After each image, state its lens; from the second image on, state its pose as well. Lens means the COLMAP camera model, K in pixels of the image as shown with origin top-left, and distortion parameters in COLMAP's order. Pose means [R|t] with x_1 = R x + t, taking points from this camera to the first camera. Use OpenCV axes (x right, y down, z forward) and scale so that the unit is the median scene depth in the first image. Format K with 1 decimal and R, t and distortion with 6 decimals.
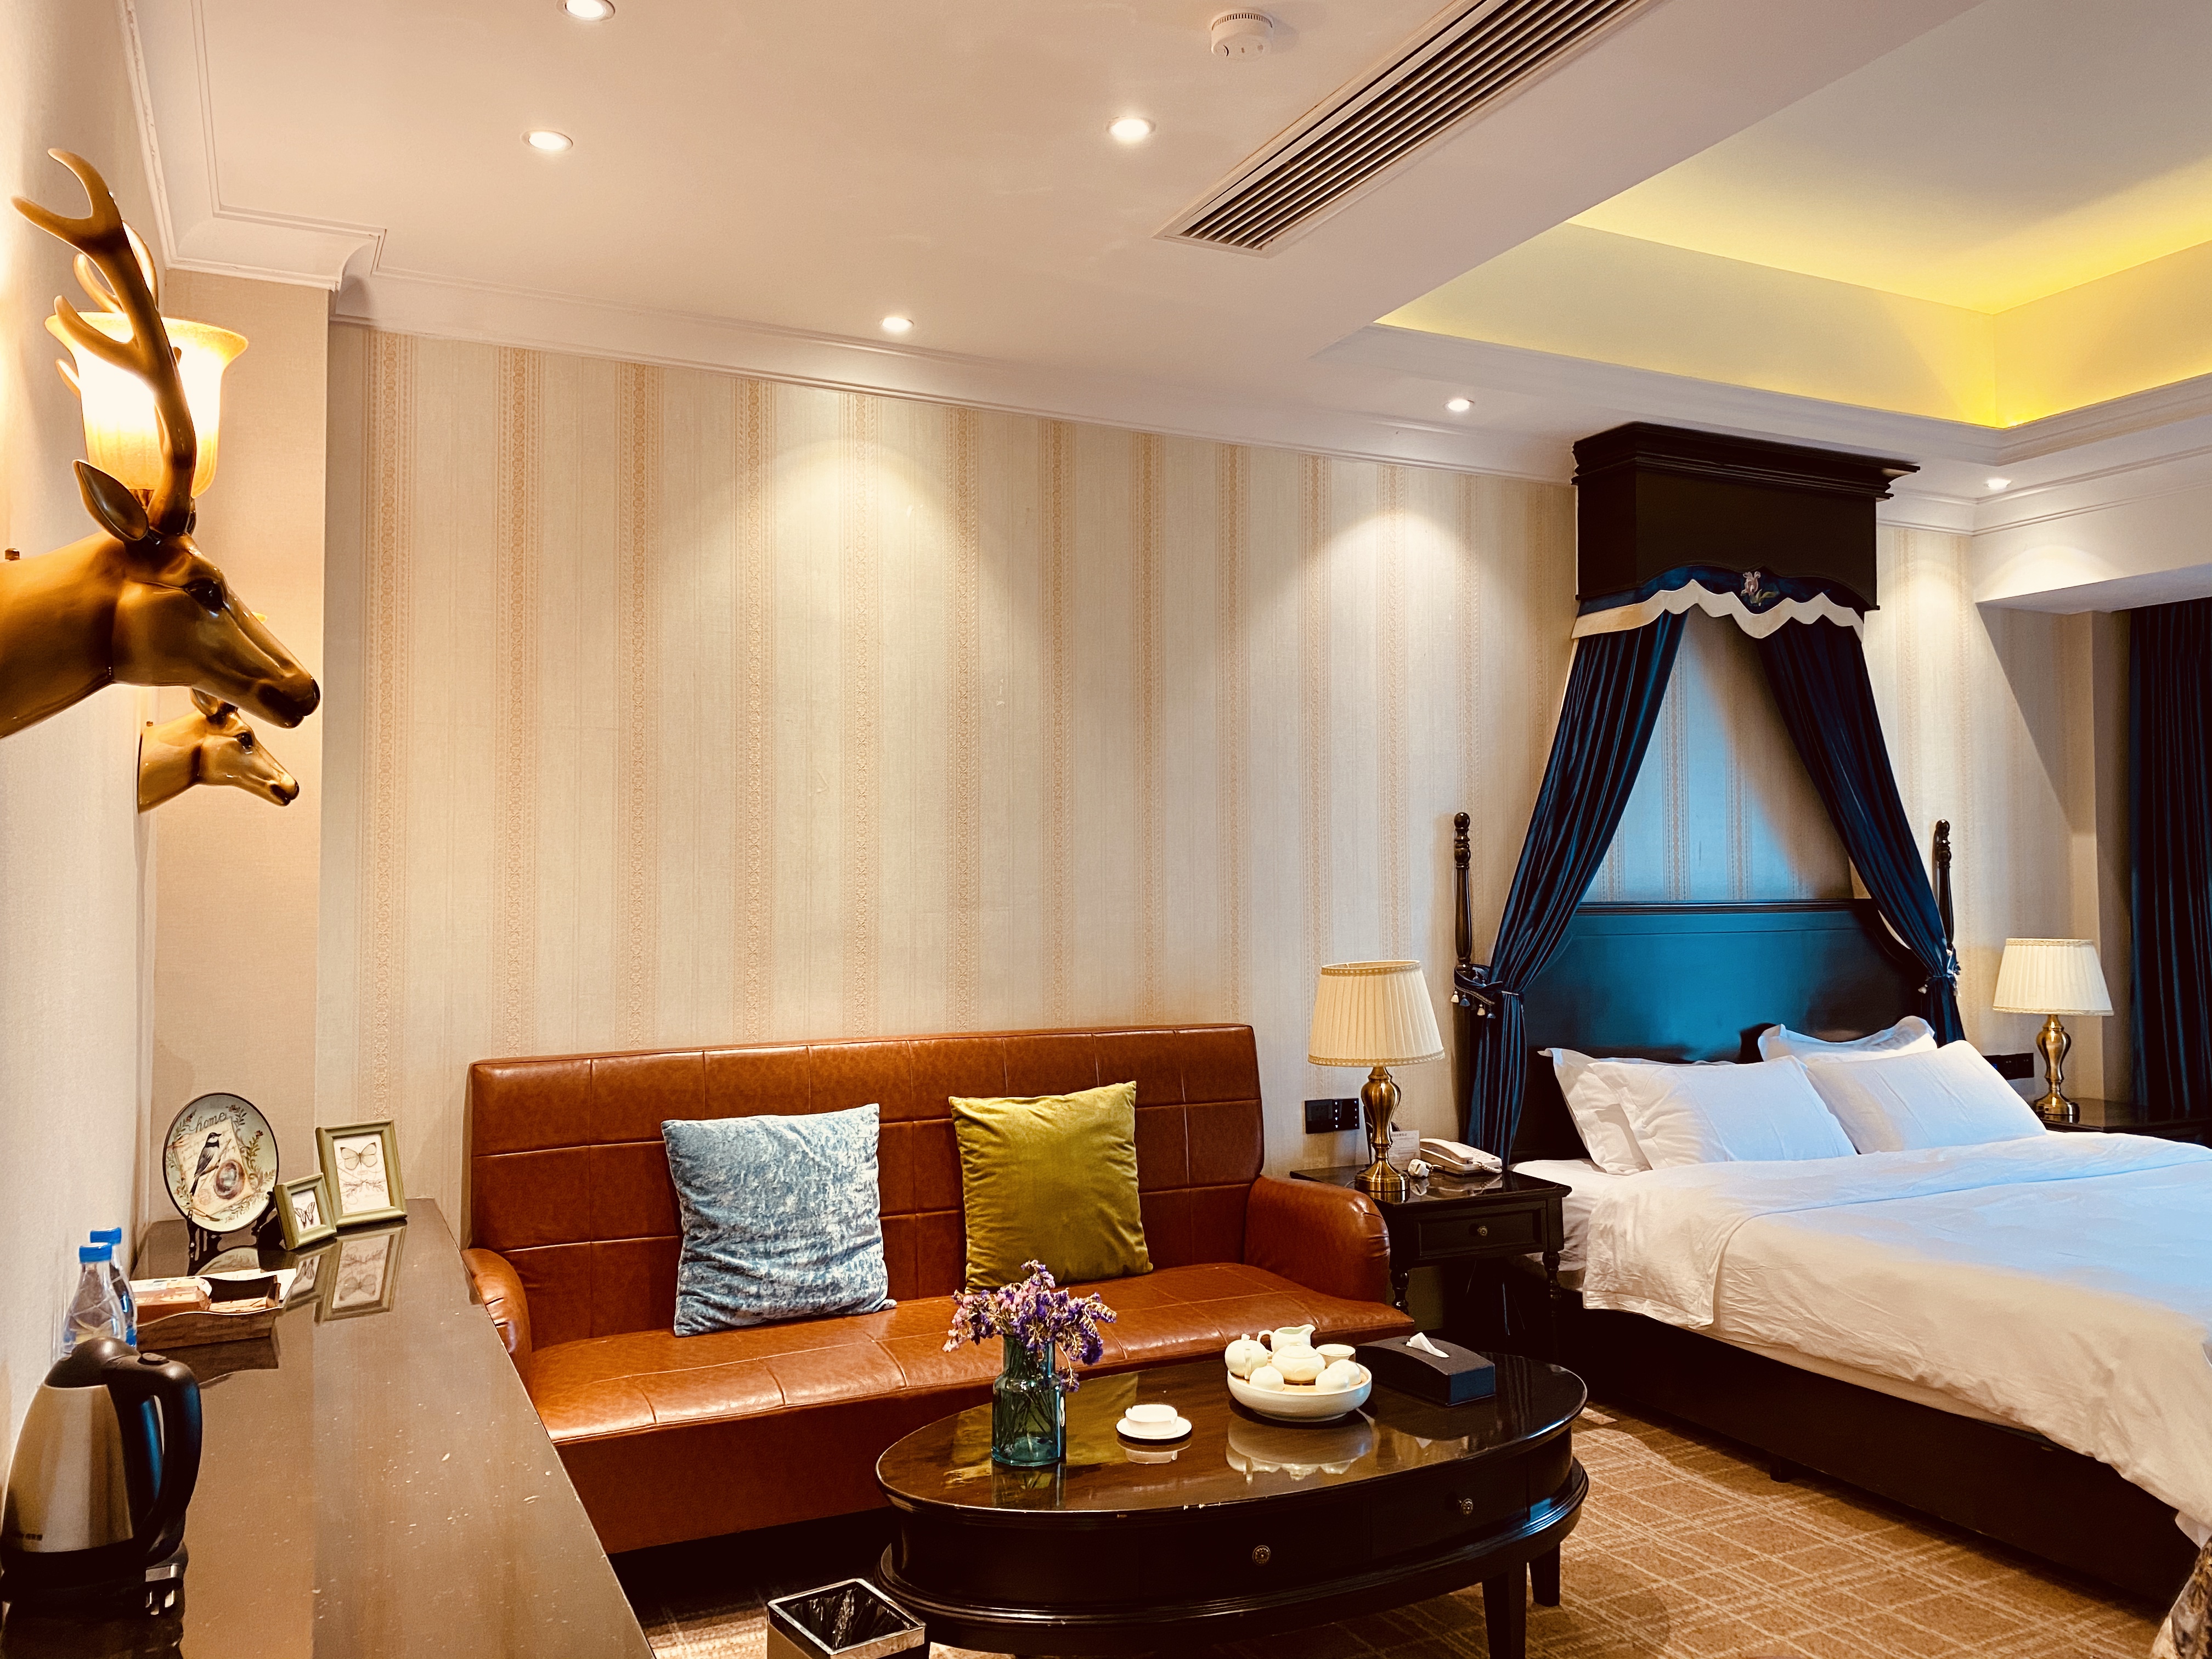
lens RADIAL K [[1695.7, 0, 1099.8], [0, 1695.7, 831.9], [0, 0, 1]] dist [0.037342, -0.031876]
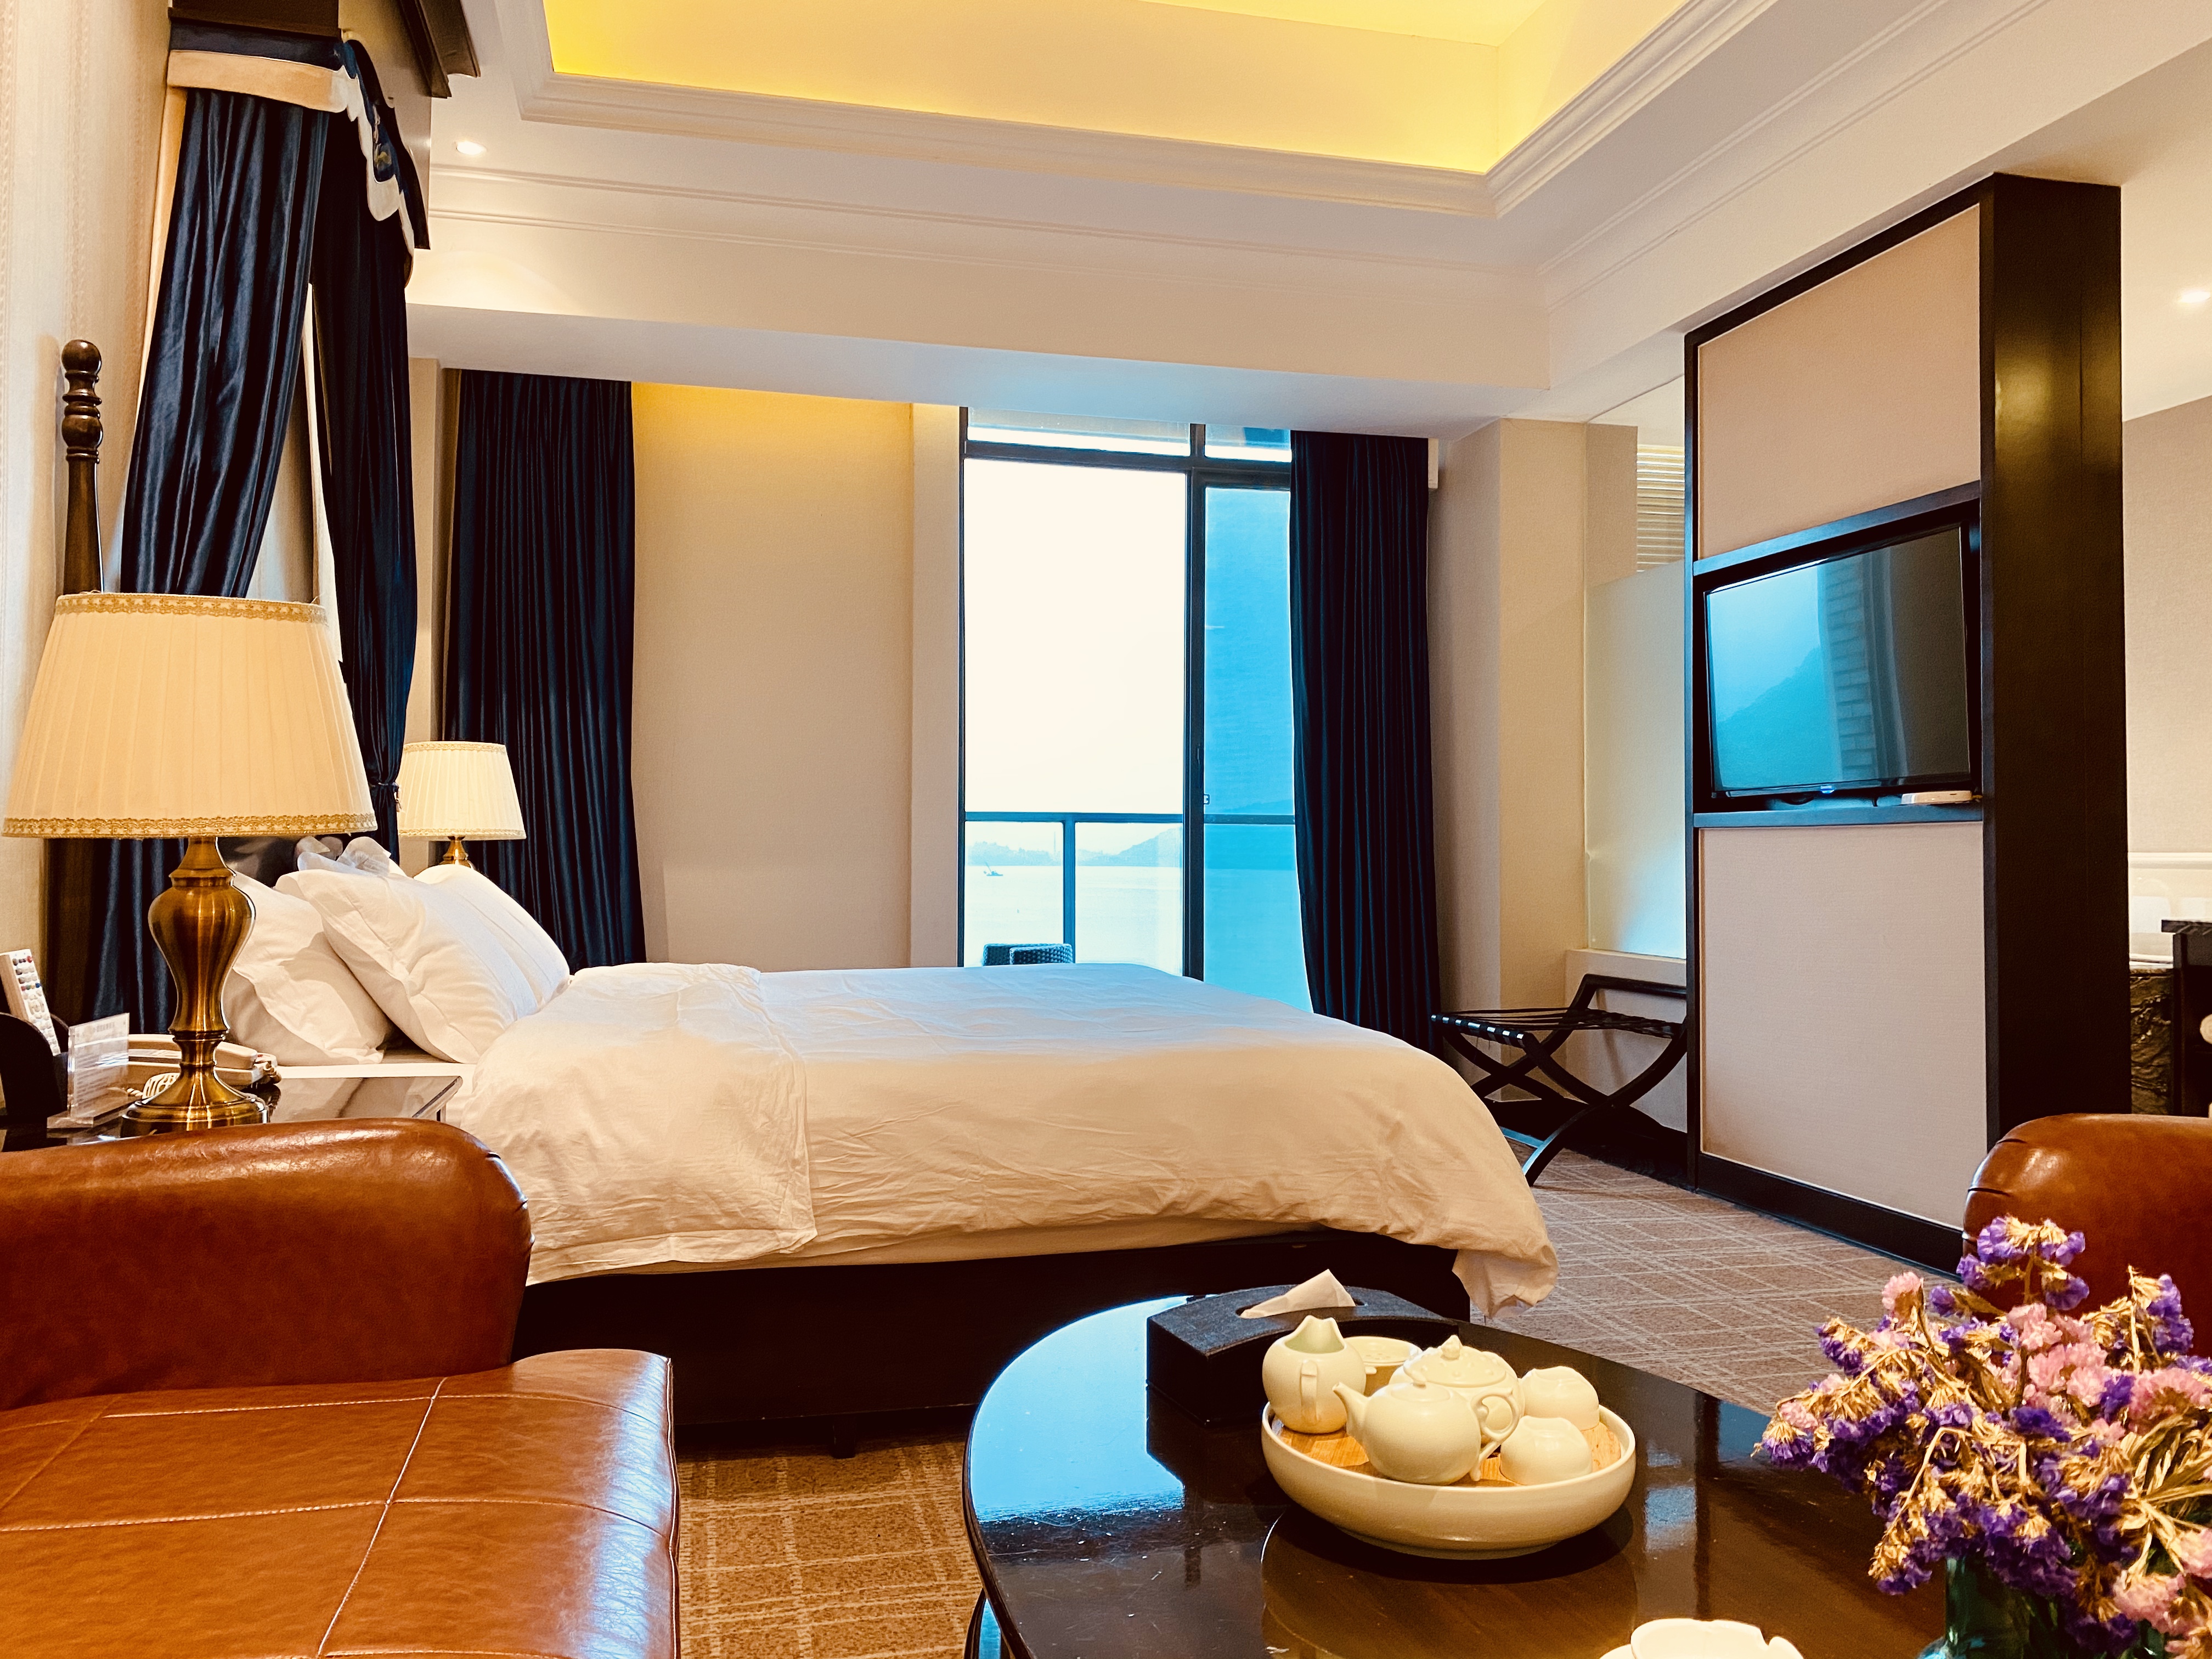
lens RADIAL K [[1695.7, 0, 1101.9], [0, 1695.7, 813.7], [0, 0, 1]] dist [0.037342, -0.031876]
pose [[0.219308, 0.025755, 0.975316, -0.218775], [-0.033321, 0.999266, -0.018895, 0.144839], [-0.975087, -0.028354, 0.220005, 0.769631]]
